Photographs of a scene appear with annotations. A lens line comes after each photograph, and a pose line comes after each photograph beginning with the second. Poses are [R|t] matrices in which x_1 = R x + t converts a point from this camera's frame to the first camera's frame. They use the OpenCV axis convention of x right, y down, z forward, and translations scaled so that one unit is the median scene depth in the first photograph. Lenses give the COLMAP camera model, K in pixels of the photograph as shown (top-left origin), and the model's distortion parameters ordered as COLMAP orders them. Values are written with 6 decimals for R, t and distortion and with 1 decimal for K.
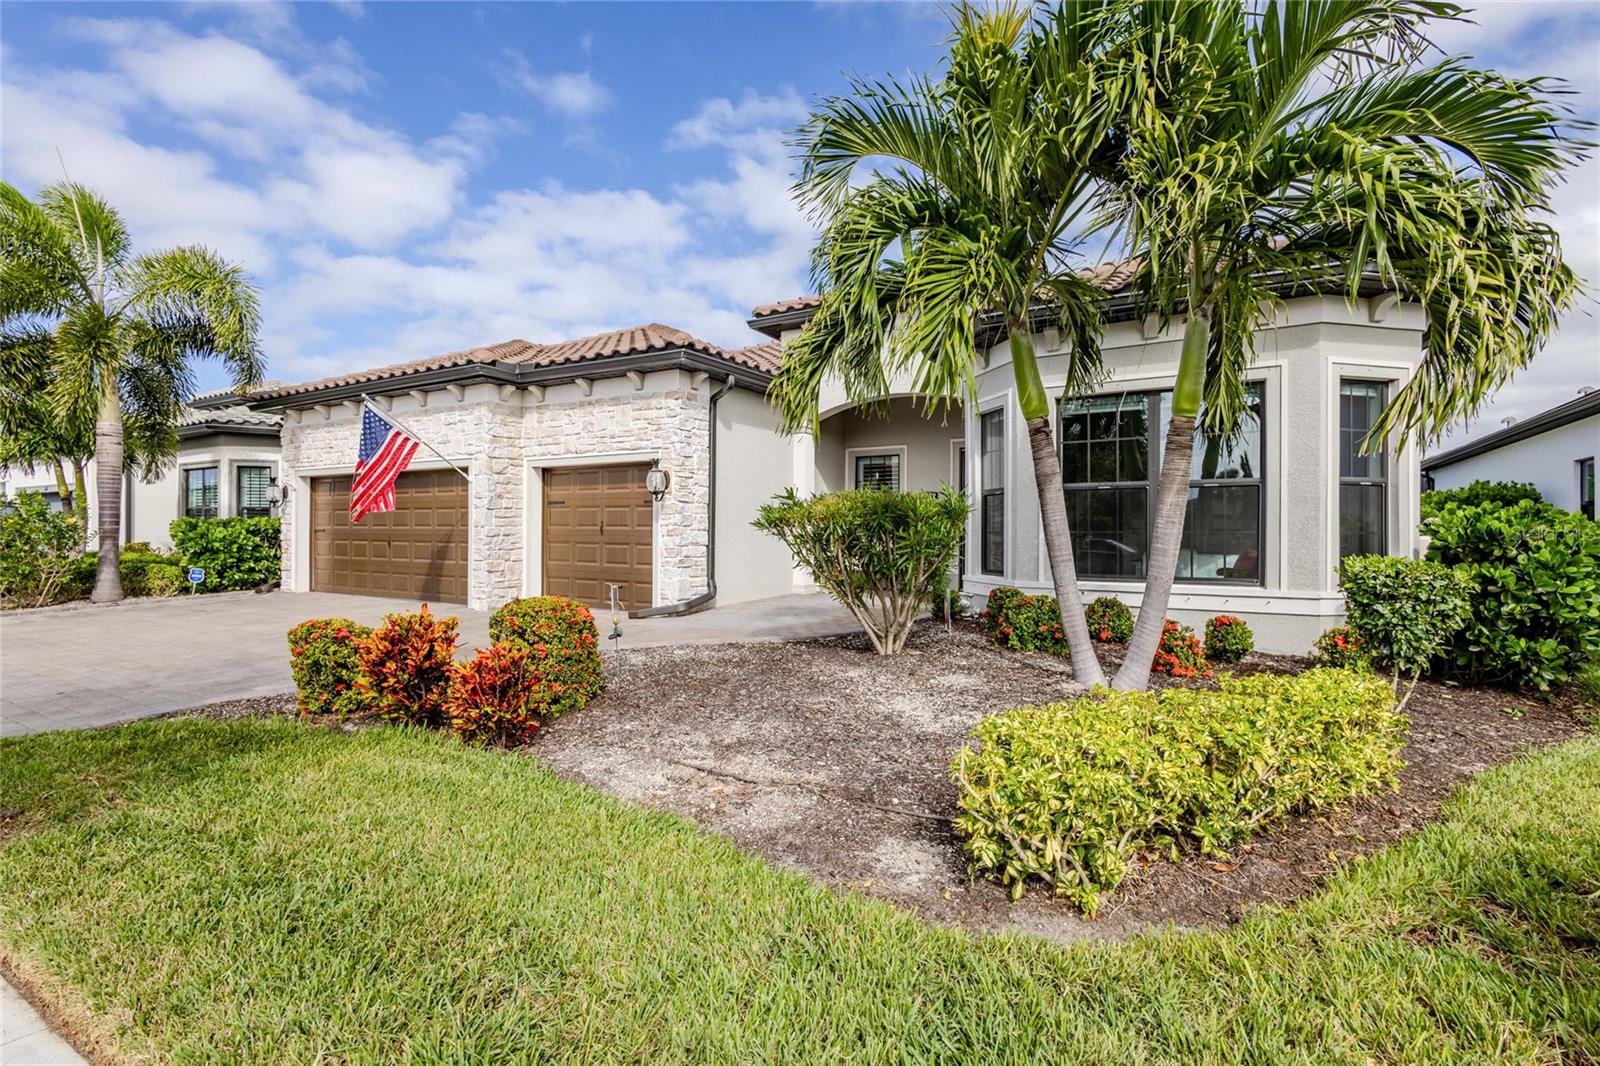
lens RADIAL K [[730.8, 0, 800.0], [0, 730.8, 533.0], [0, 0, 1]] dist [0.006179, 0.000546]
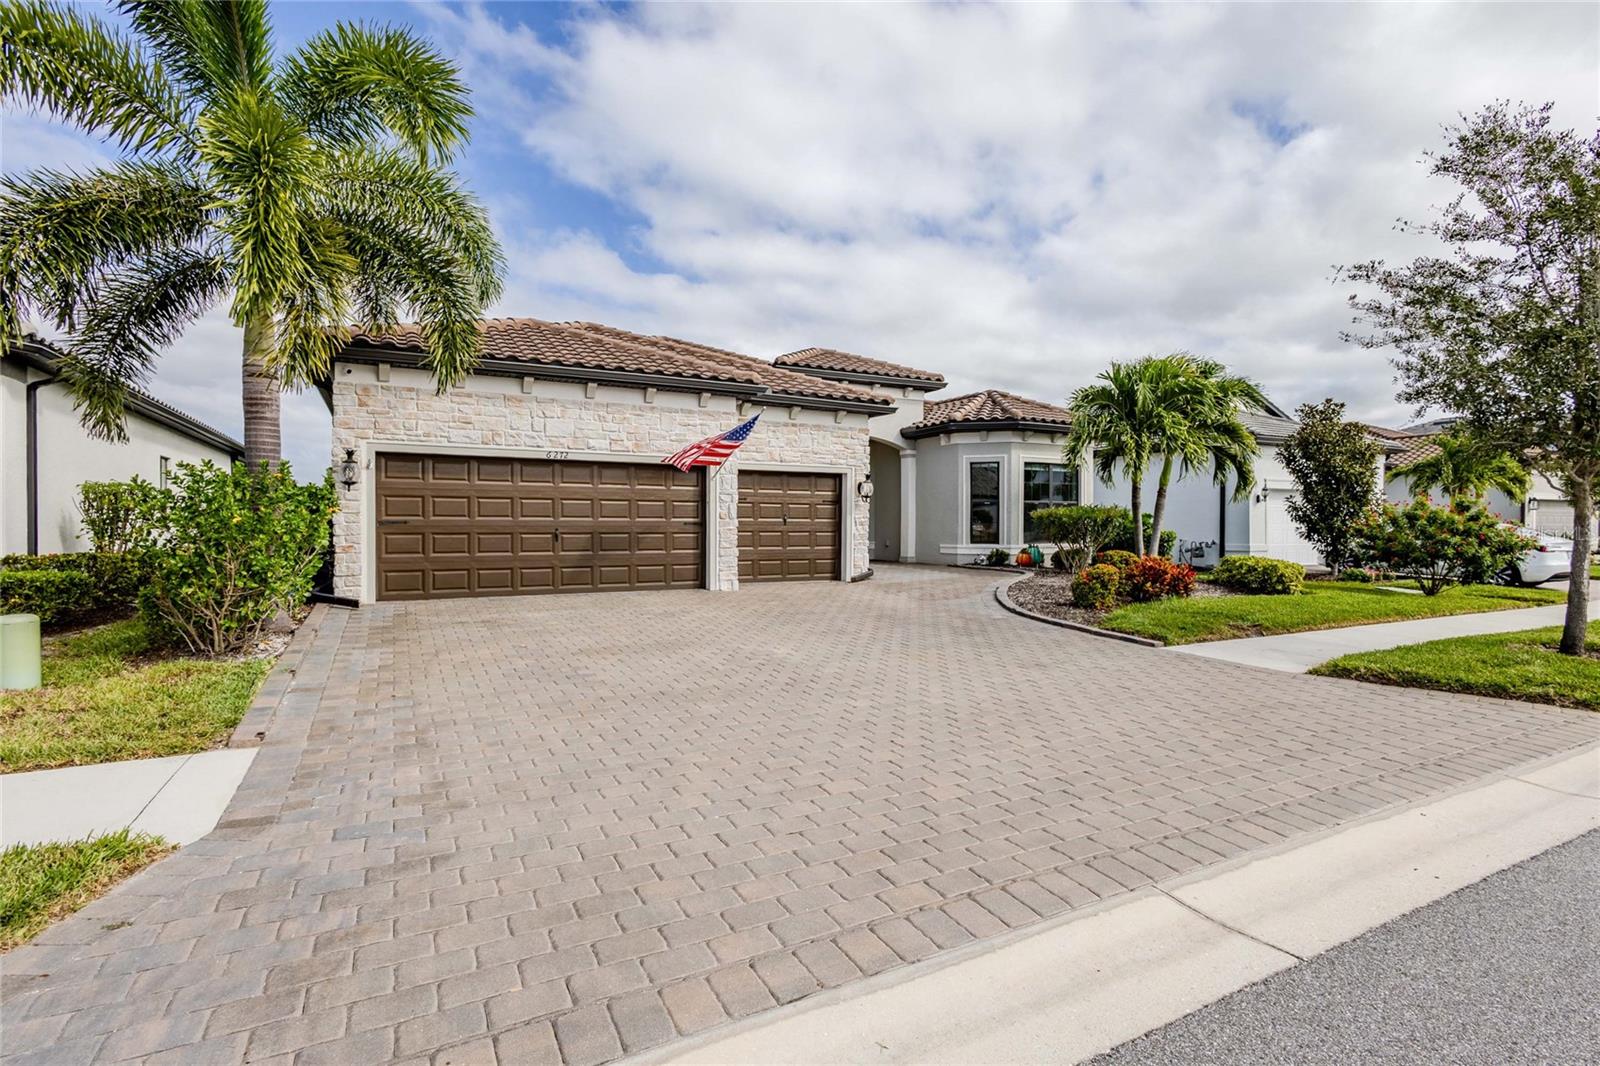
lens RADIAL K [[734.5, 0, 757.8], [0, 734.5, 528.6], [0, 0, 1]] dist [0.002971, 0.000266]
pose [[0.550200, -0.008000, 0.834994, -1.348697], [0.002930, 0.999966, 0.007650, -0.001843], [-0.835028, -0.001762, 0.550205, 0.309977]]
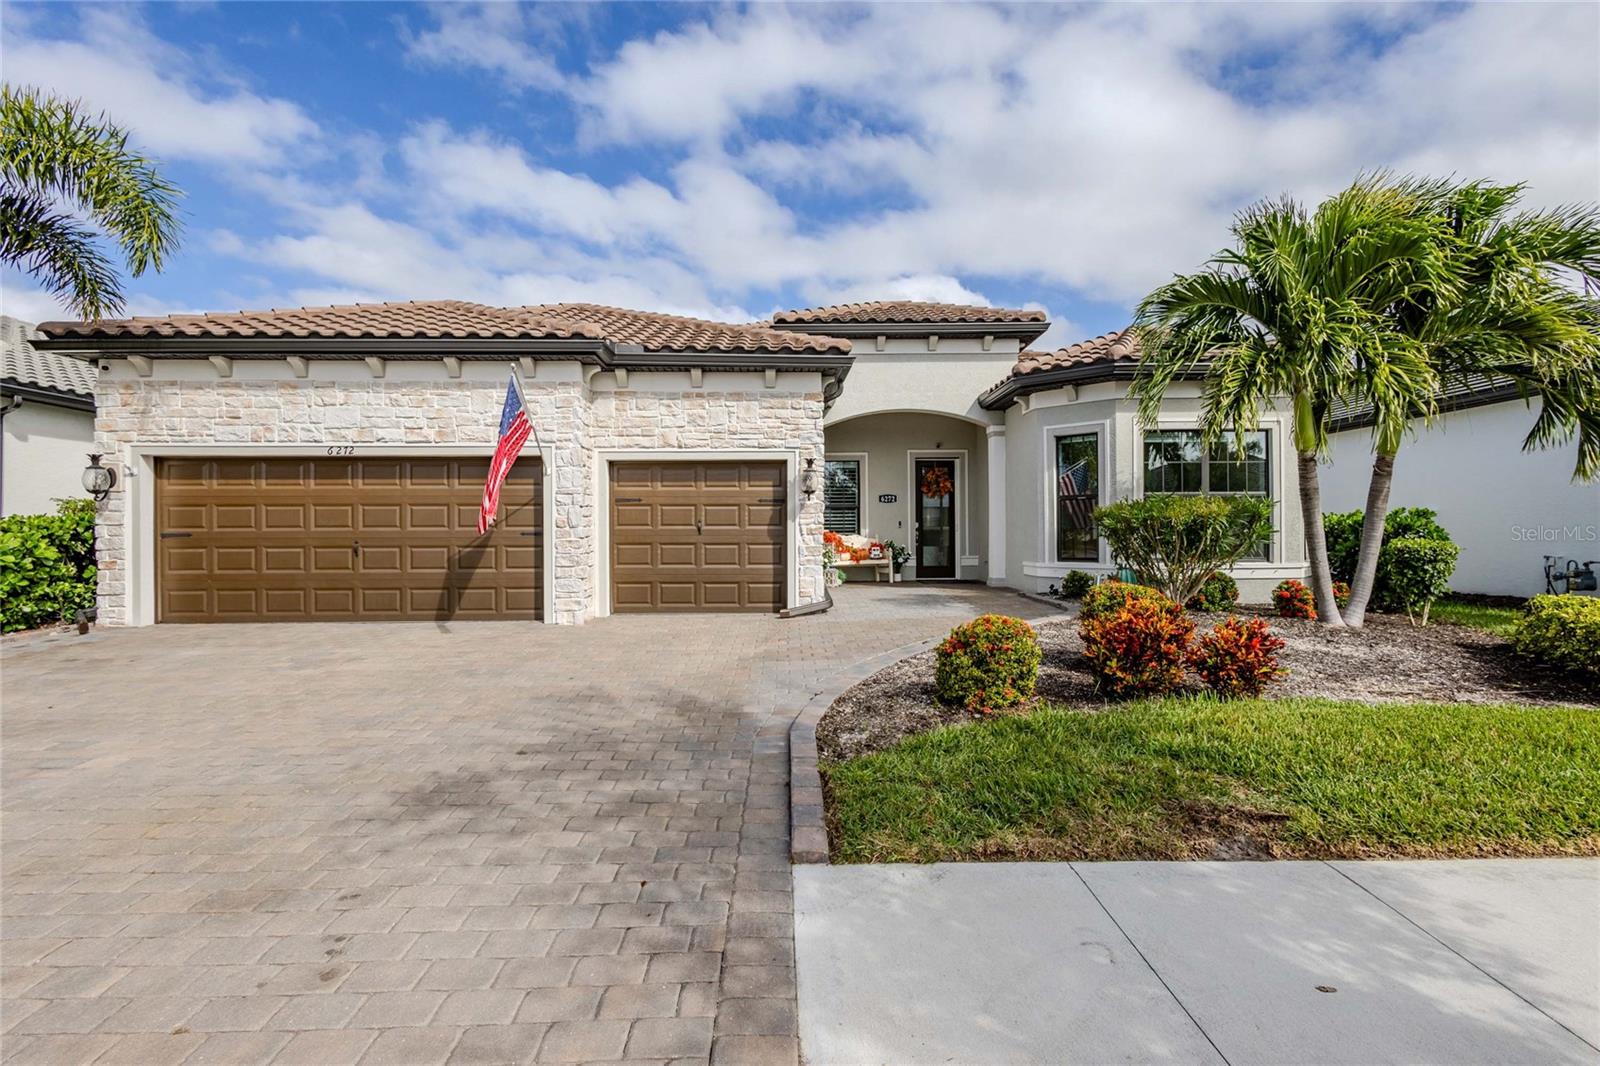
lens RADIAL K [[730.8, 0, 800.0], [0, 730.8, 533.0], [0, 0, 1]] dist [0.006179, 0.000546]
pose [[0.846904, -0.005763, 0.531715, -0.643147], [0.010907, 0.999919, -0.006535, 0.007047], [-0.531634, 0.011334, 0.846898, 0.127344]]
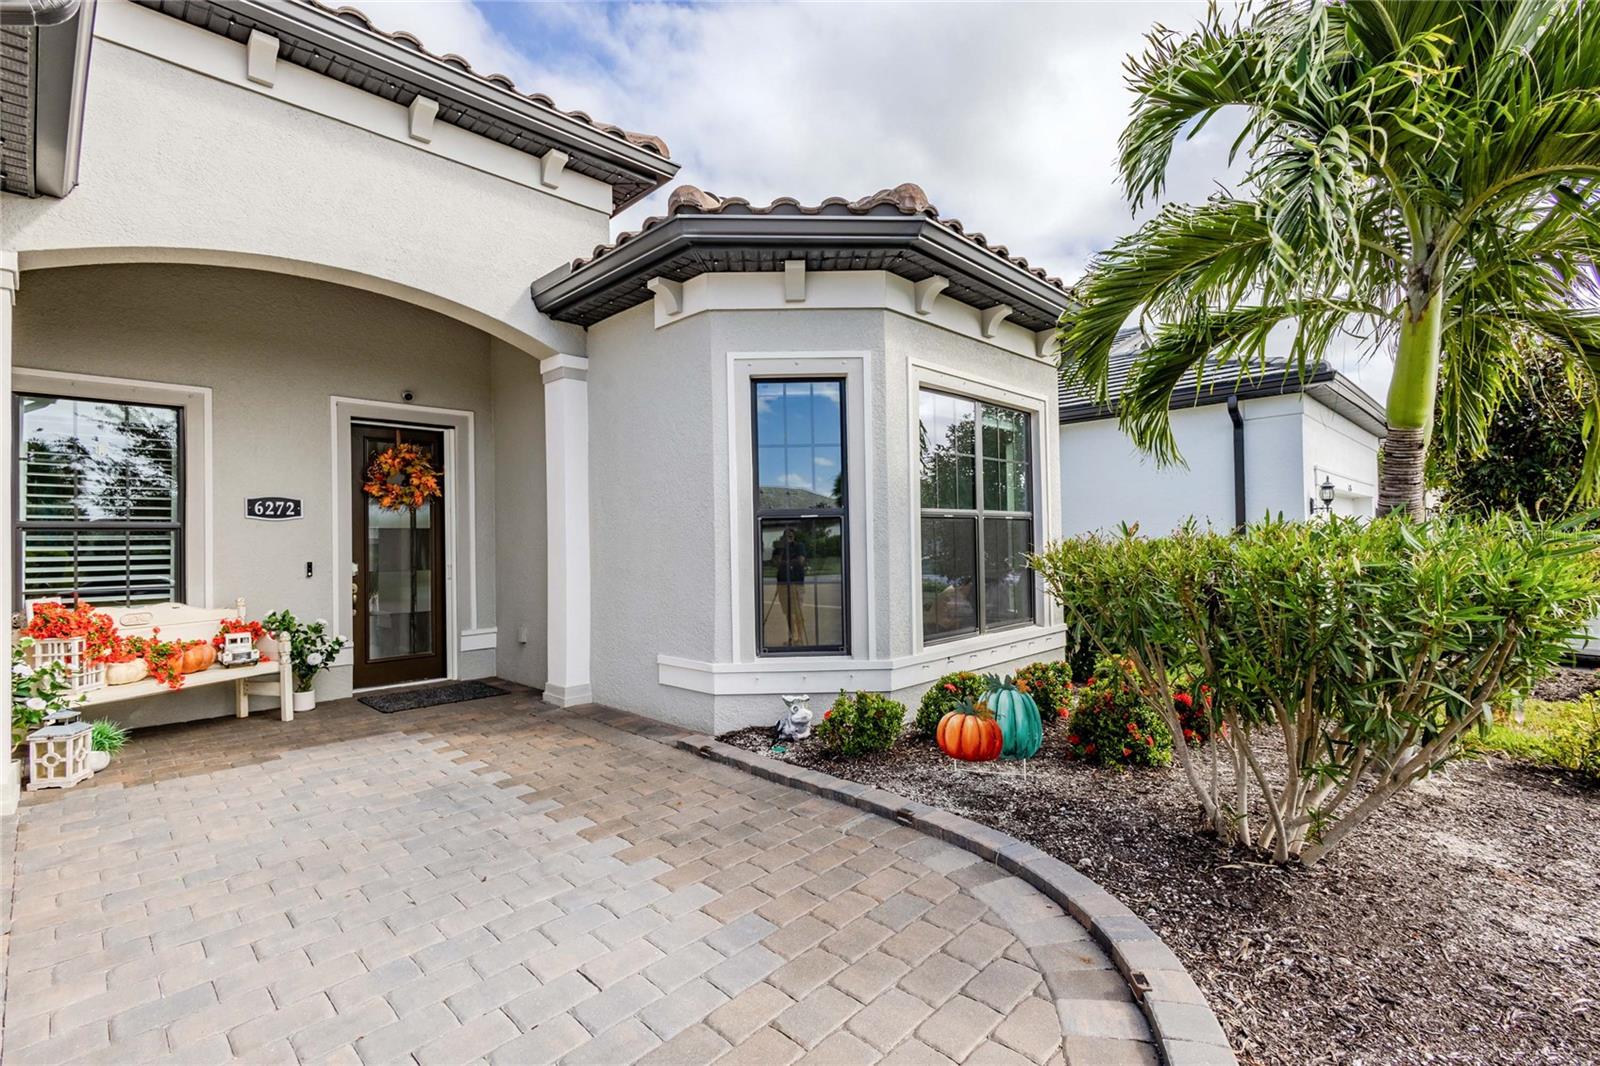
lens RADIAL K [[730.8, 0, 800.0], [0, 730.8, 533.0], [0, 0, 1]] dist [0.006179, 0.000546]
pose [[0.232457, 0.013259, 0.972516, -0.245880], [0.025935, 0.999467, -0.019826, -0.021911], [-0.972261, 0.029831, 0.231989, 0.653461]]
